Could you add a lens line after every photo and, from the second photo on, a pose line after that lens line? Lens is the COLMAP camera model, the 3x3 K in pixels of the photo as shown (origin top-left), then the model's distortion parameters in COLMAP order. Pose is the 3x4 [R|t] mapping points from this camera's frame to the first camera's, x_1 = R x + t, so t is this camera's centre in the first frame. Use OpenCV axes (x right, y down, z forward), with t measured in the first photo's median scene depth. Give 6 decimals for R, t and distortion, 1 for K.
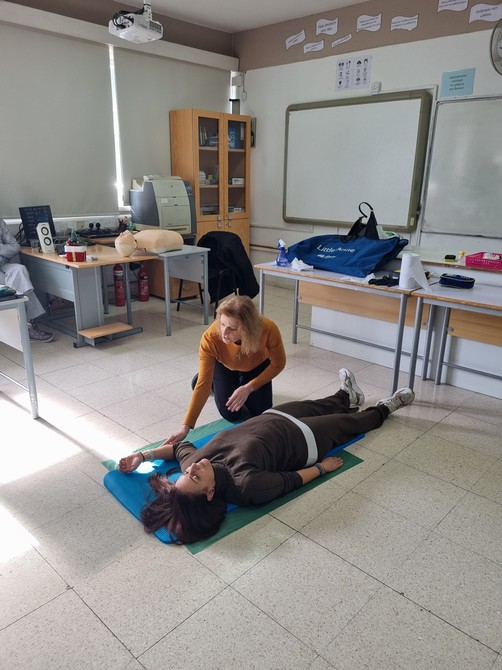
lens RADIAL K [[513.2, 0, 251.0], [0, 513.2, 335.0], [0, 0, 1]] dist [0.068552, -0.056904]
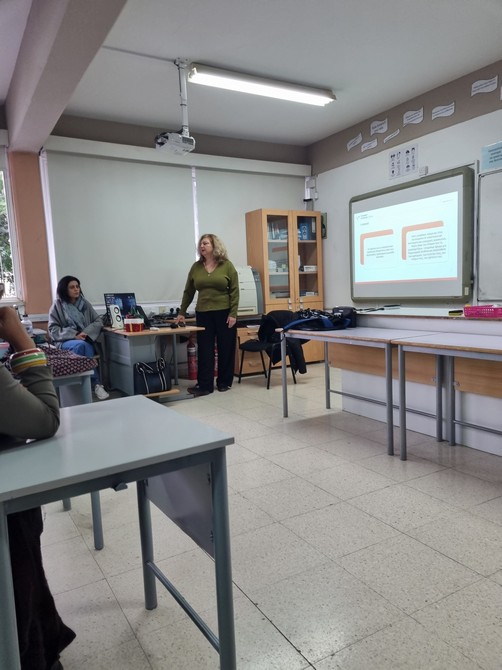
lens RADIAL K [[505.5, 0, 251.0], [0, 505.5, 335.0], [0, 0, 1]] dist [0.072621, -0.055840]
pose [[0.957133, -0.026198, -0.288461, 0.193599], [-0.032842, 0.979663, -0.197944, 0.064551], [0.287781, 0.198933, 0.936807, -0.003182]]
